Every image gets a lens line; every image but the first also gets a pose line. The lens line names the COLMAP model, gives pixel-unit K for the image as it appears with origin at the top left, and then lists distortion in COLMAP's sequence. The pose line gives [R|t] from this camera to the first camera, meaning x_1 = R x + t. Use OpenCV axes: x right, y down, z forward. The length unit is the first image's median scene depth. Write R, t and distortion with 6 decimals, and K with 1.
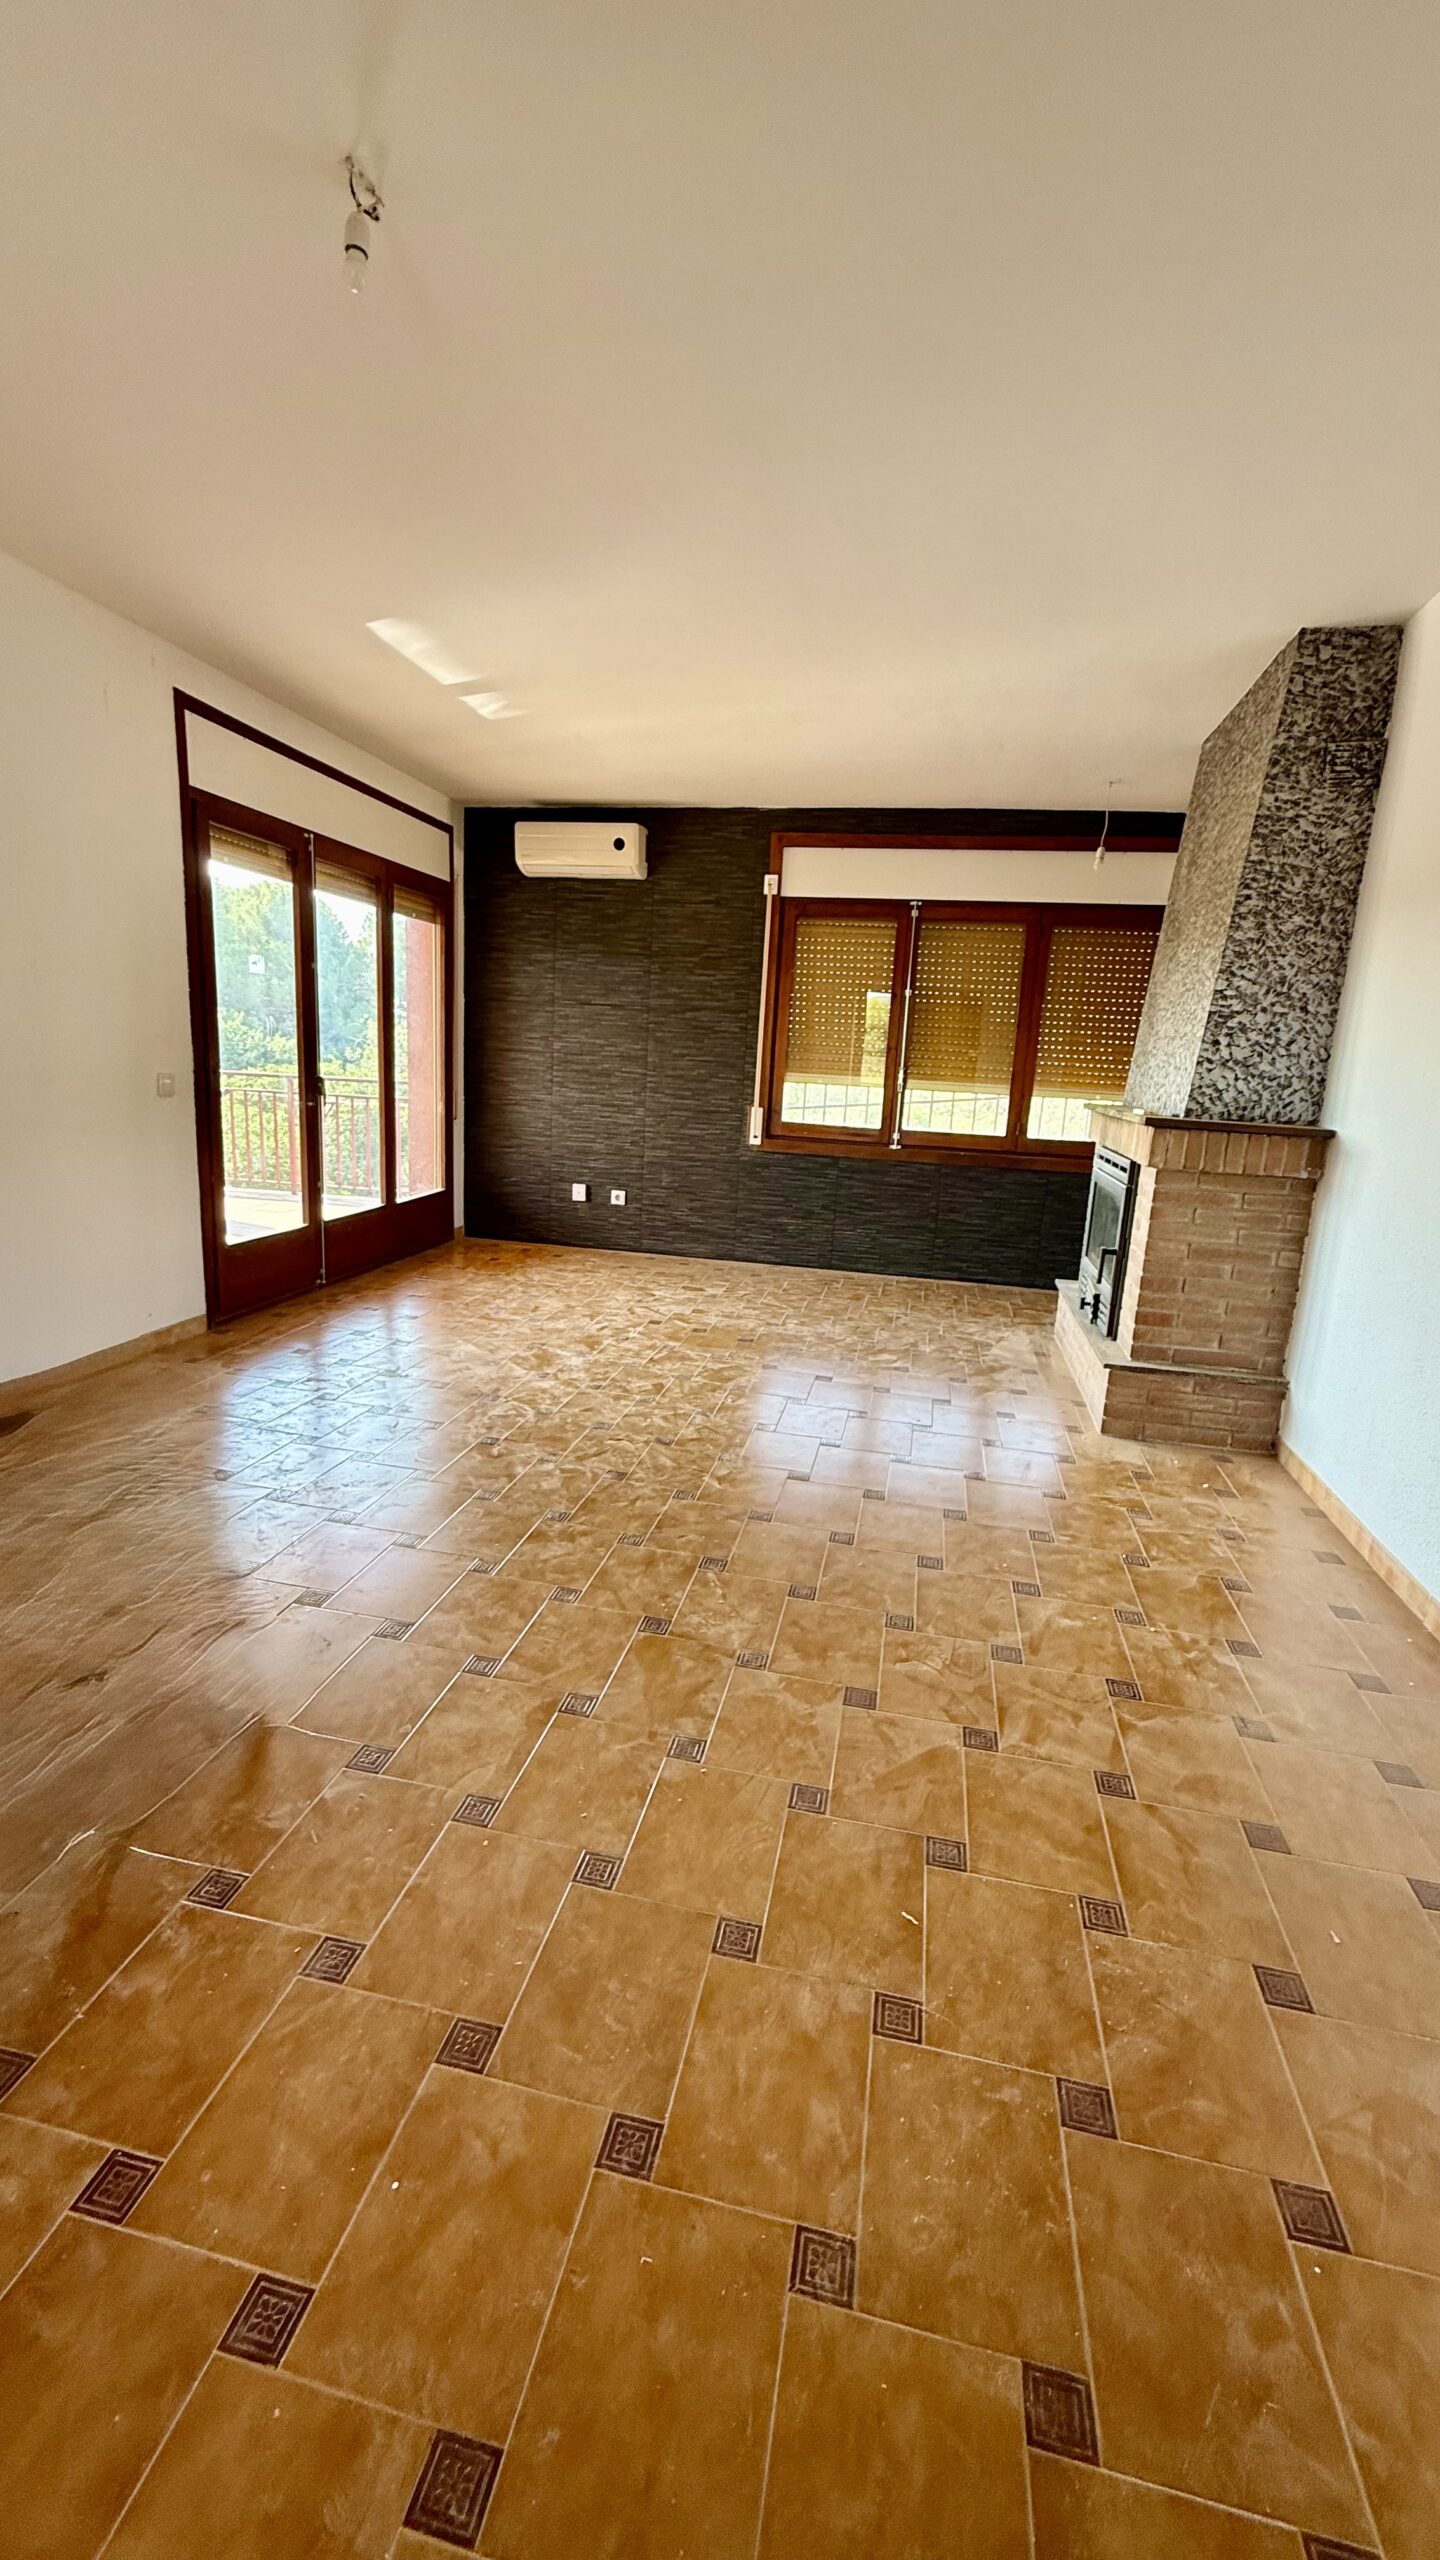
lens RADIAL K [[1021.6, 0, 715.0], [0, 1021.6, 1280.3], [0, 0, 1]] dist [-0.007123, 0.000538]
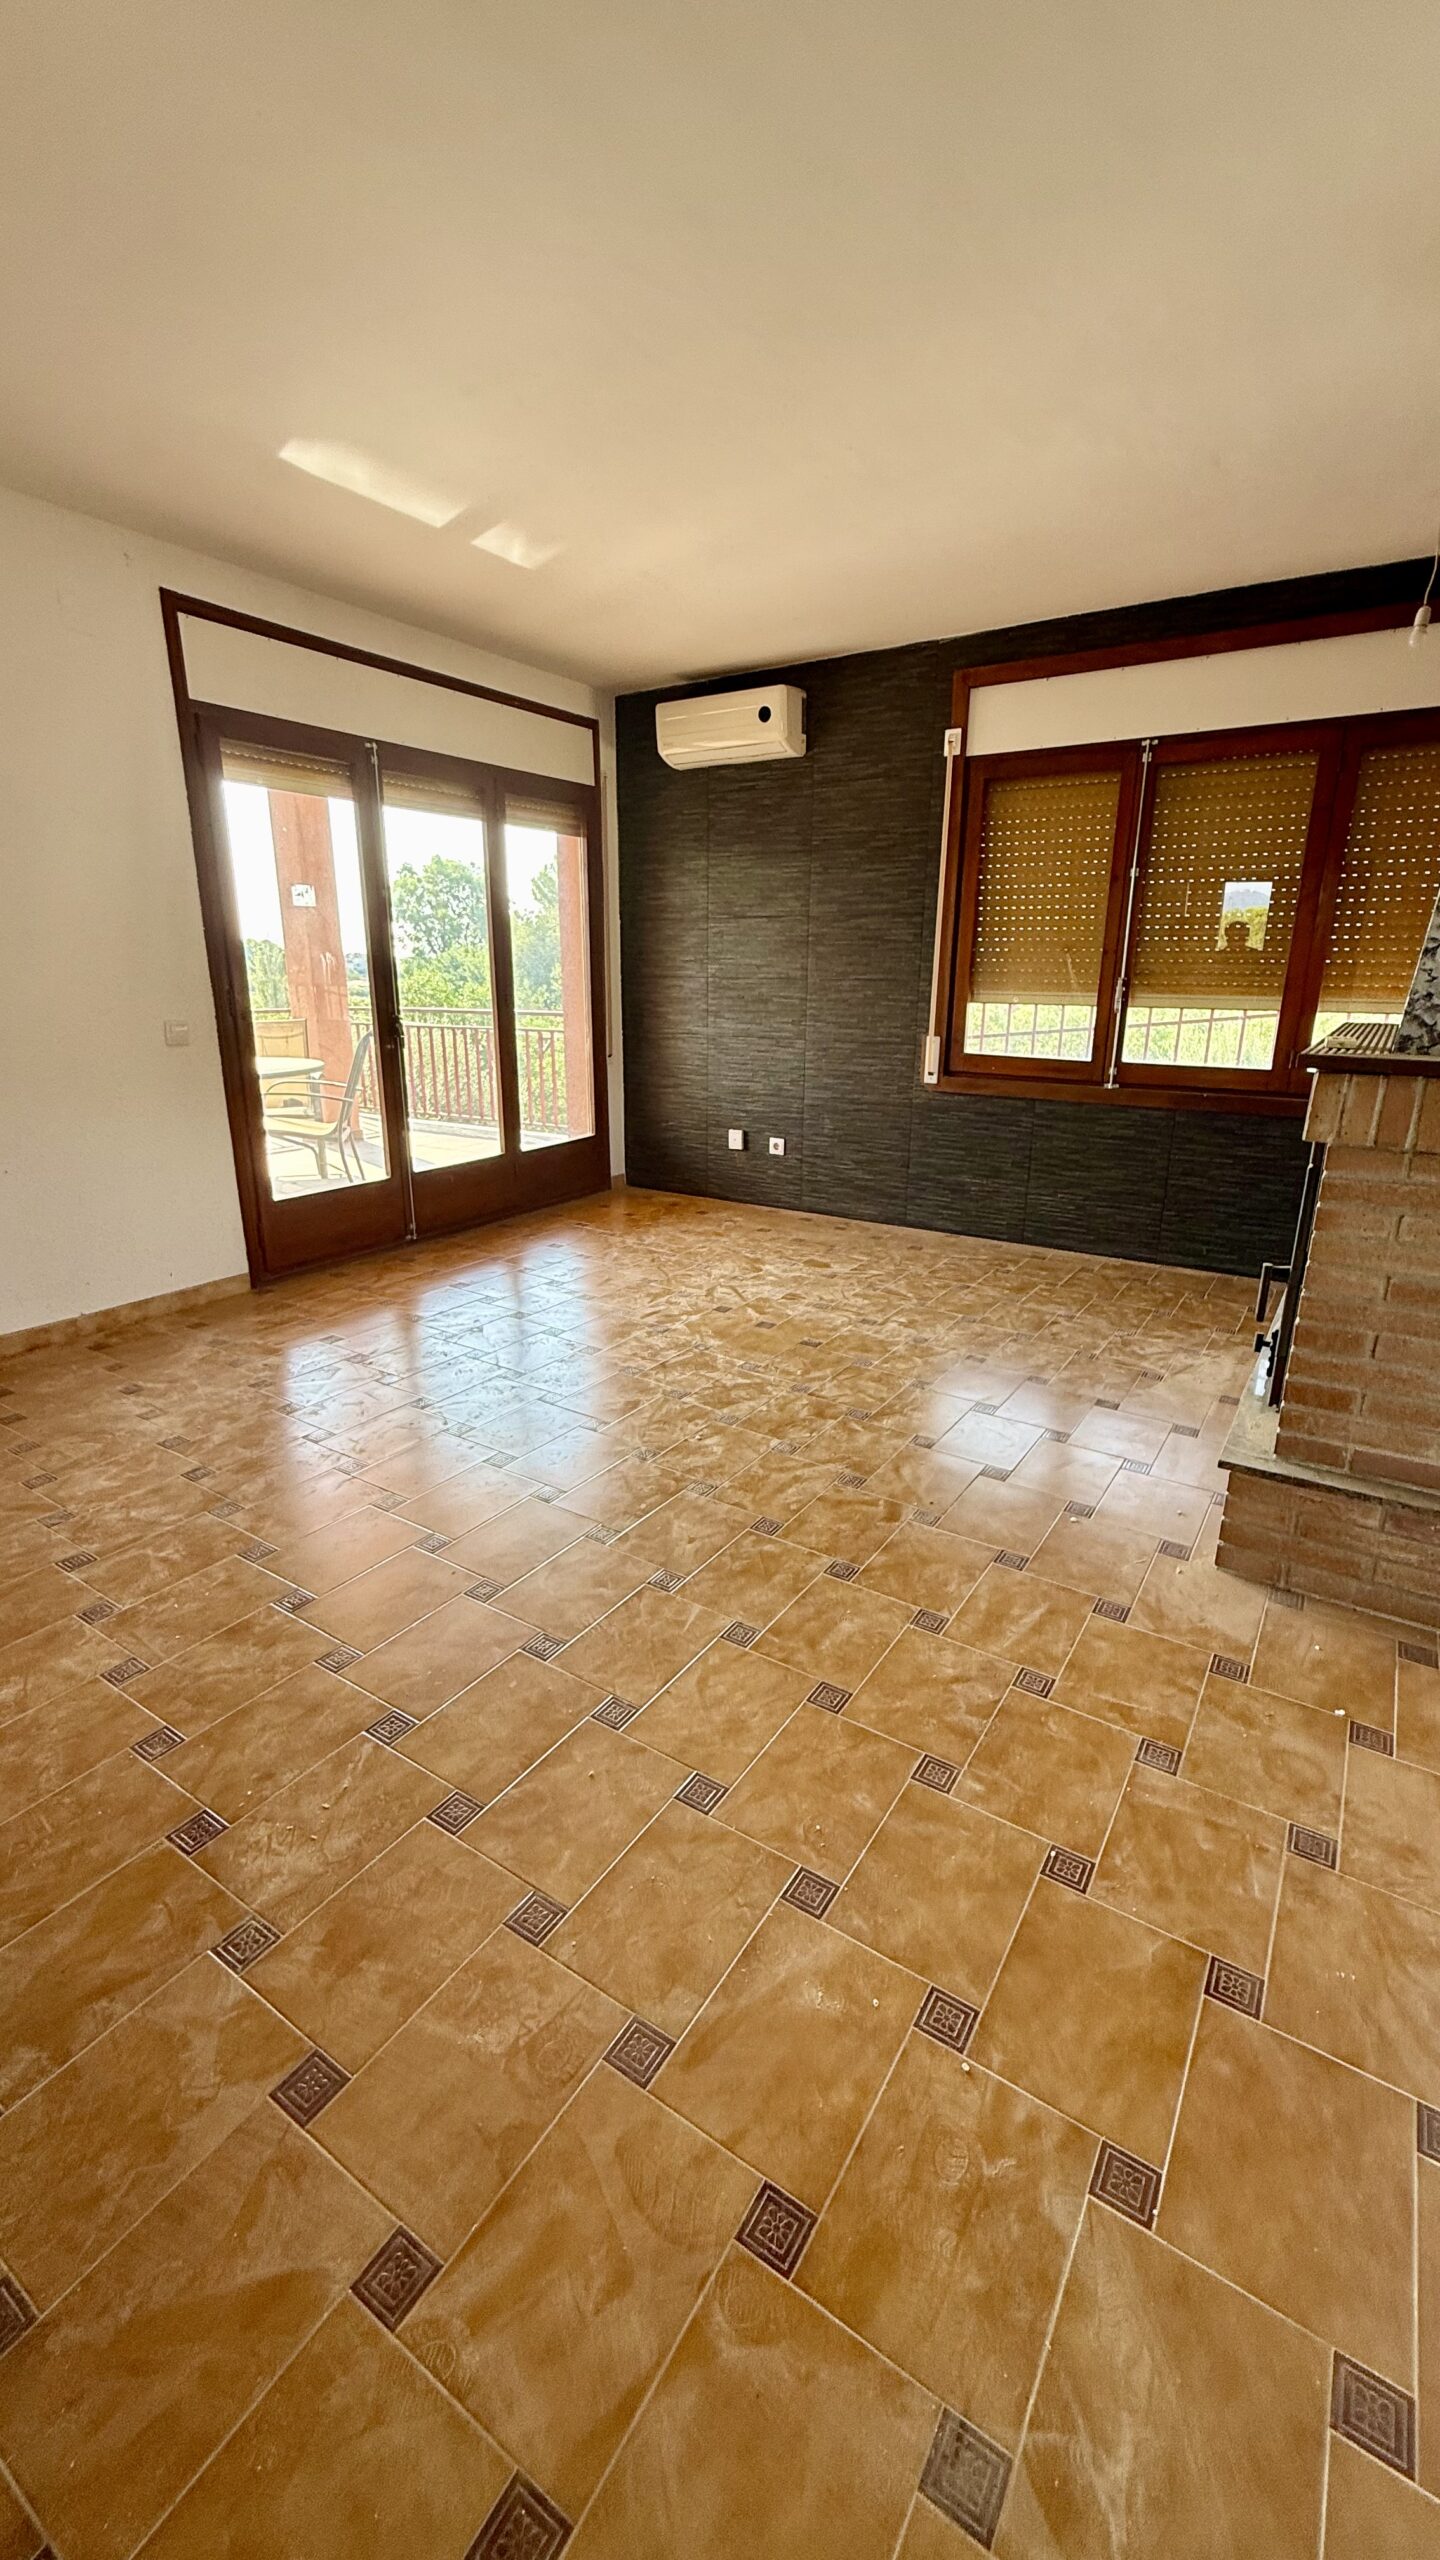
lens RADIAL K [[1021.6, 0, 702.2], [0, 1021.6, 1285.7], [0, 0, 1]] dist [-0.007123, 0.000538]
pose [[0.930538, 0.064190, -0.360525, 0.221386], [-0.036589, 0.995888, 0.082876, -0.045082], [0.364362, -0.063928, 0.929061, 0.234086]]
